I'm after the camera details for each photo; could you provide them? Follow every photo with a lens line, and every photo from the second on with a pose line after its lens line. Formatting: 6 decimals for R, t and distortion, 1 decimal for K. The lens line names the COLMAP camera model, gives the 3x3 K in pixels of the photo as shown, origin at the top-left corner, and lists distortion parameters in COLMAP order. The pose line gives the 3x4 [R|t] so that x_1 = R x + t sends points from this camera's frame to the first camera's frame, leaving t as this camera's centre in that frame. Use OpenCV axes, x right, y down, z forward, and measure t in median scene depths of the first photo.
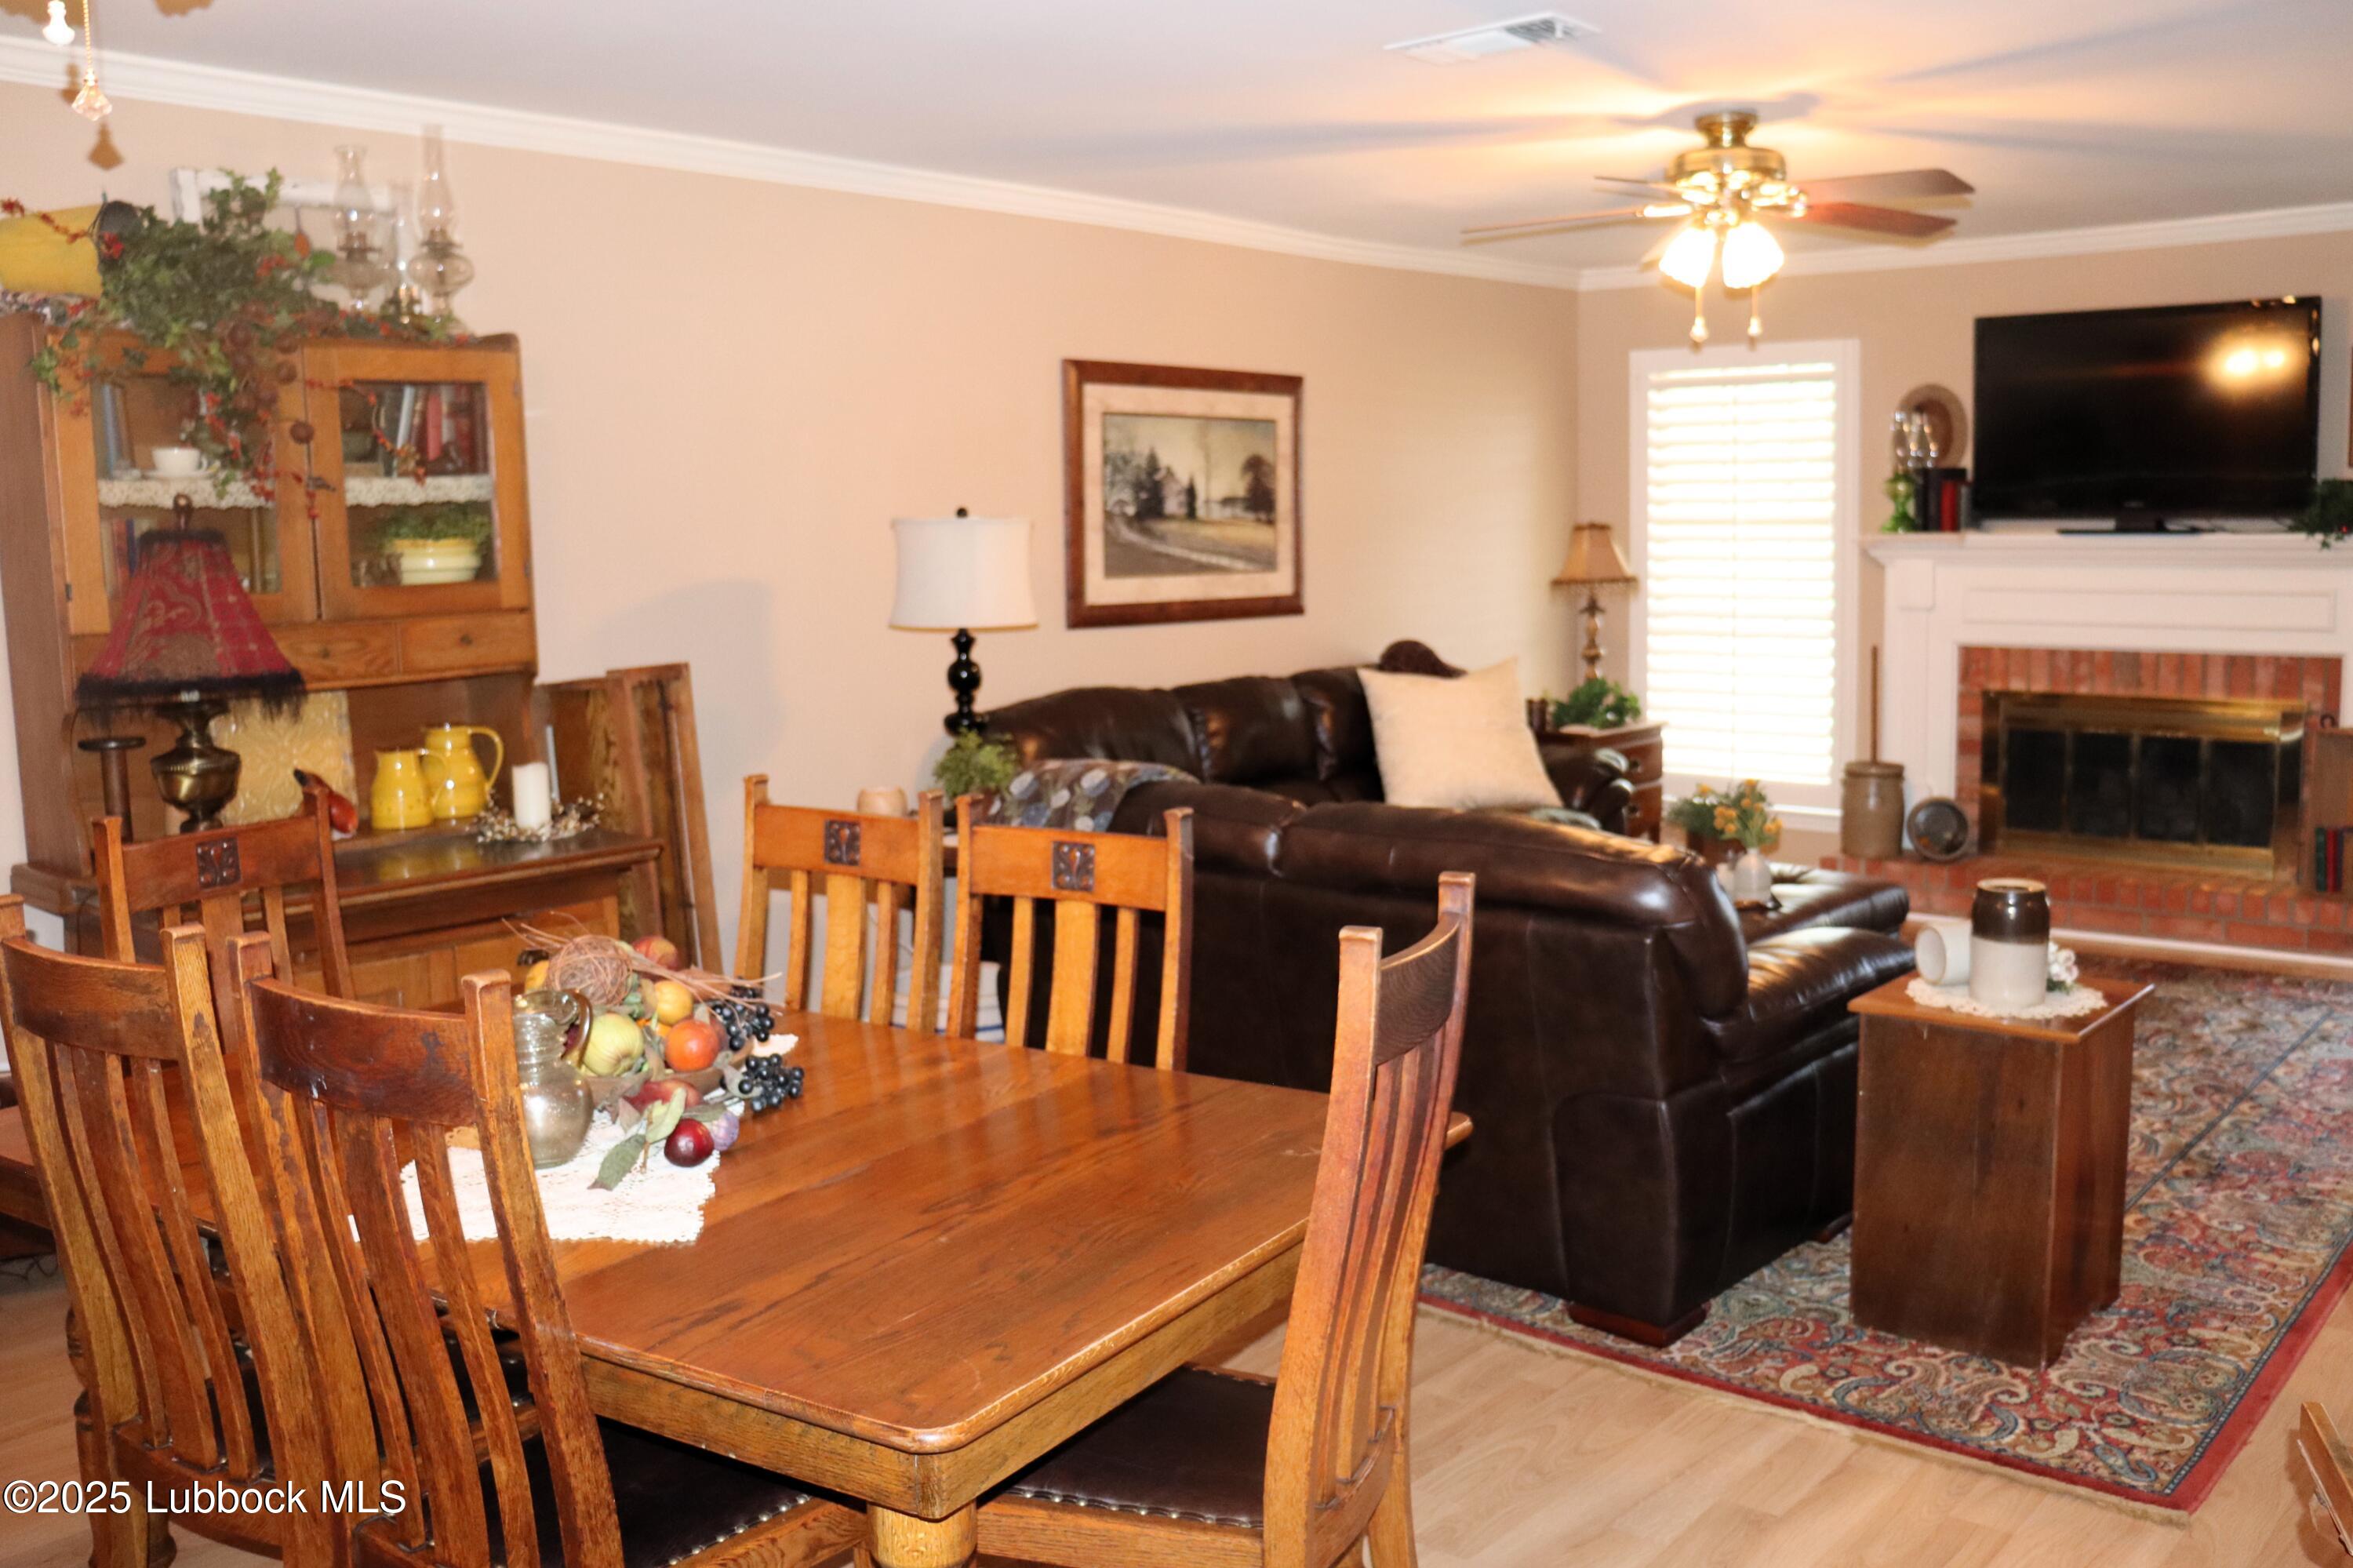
lens RADIAL K [[2022.0, 0, 1179.1], [0, 2022.0, 793.4], [0, 0, 1]] dist [-0.014445, -0.009502]
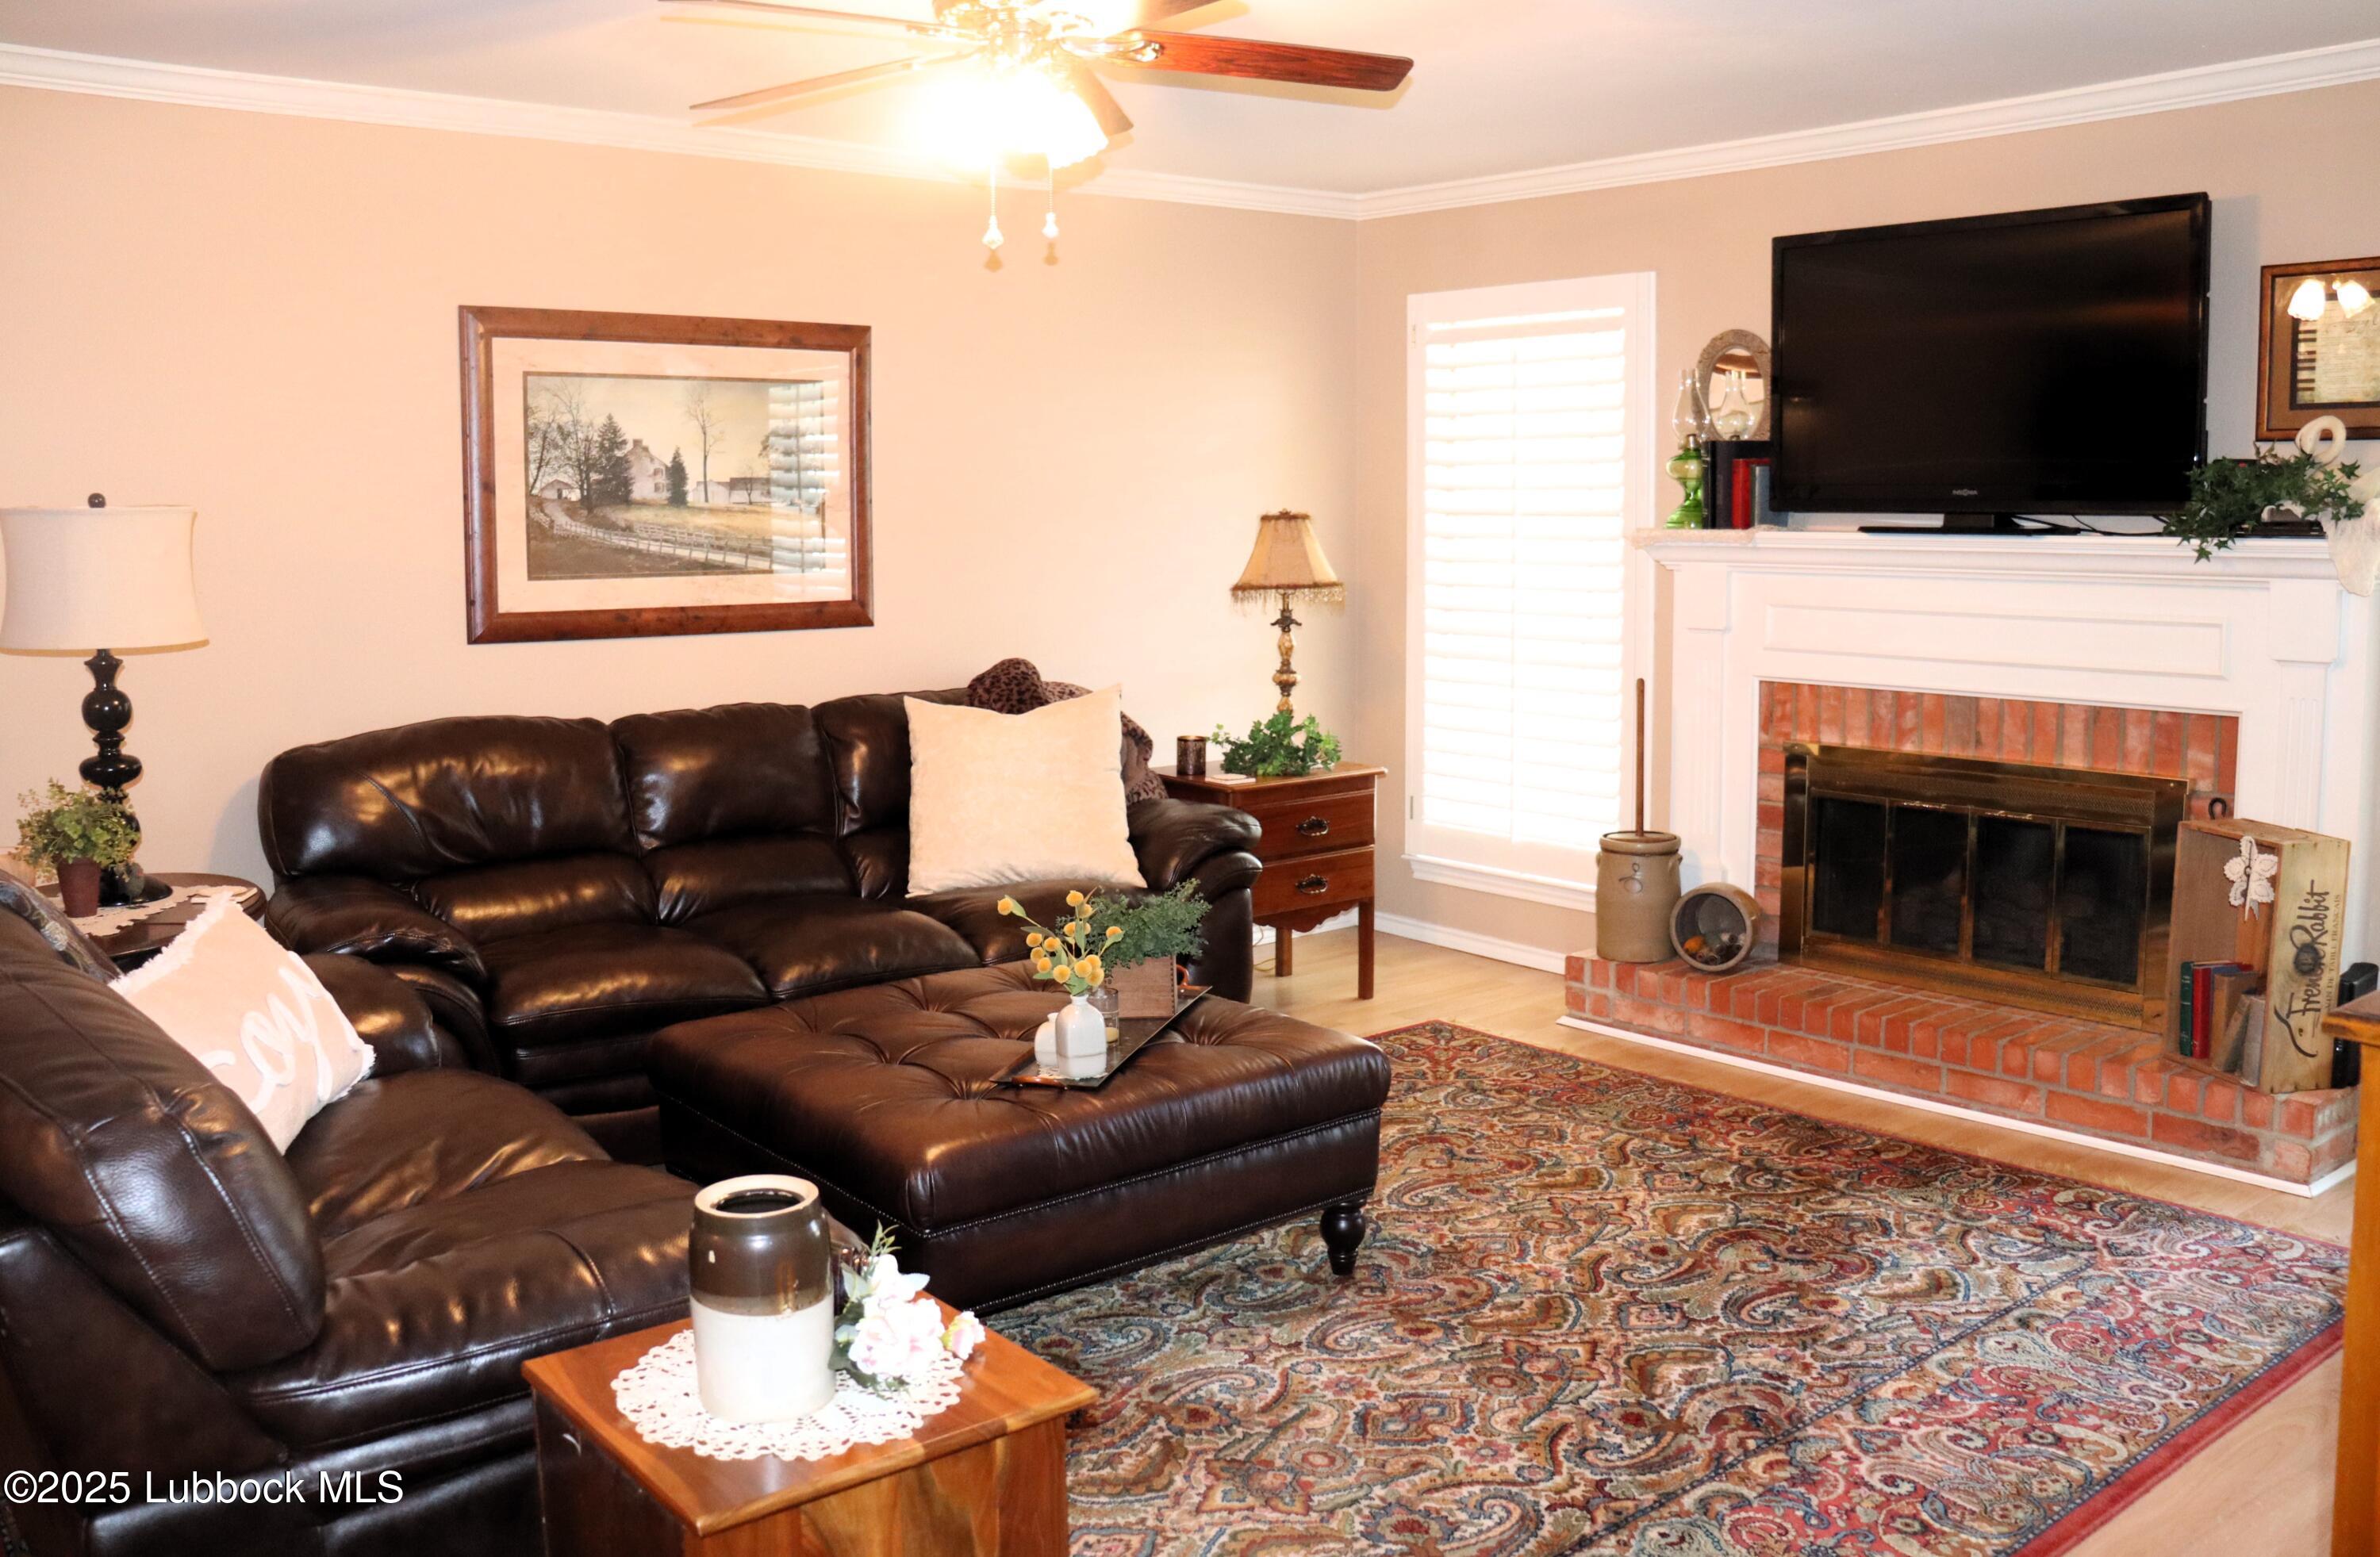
lens RADIAL K [[1959.0, 0, 1184.4], [0, 1959.0, 767.3], [0, 0, 1]] dist [-0.061130, 0.003010]
pose [[0.983090, 0.029898, -0.180664, 0.332872], [-0.029675, 0.999552, 0.003934, -0.041001], [0.180701, 0.001493, 0.983537, 0.276727]]
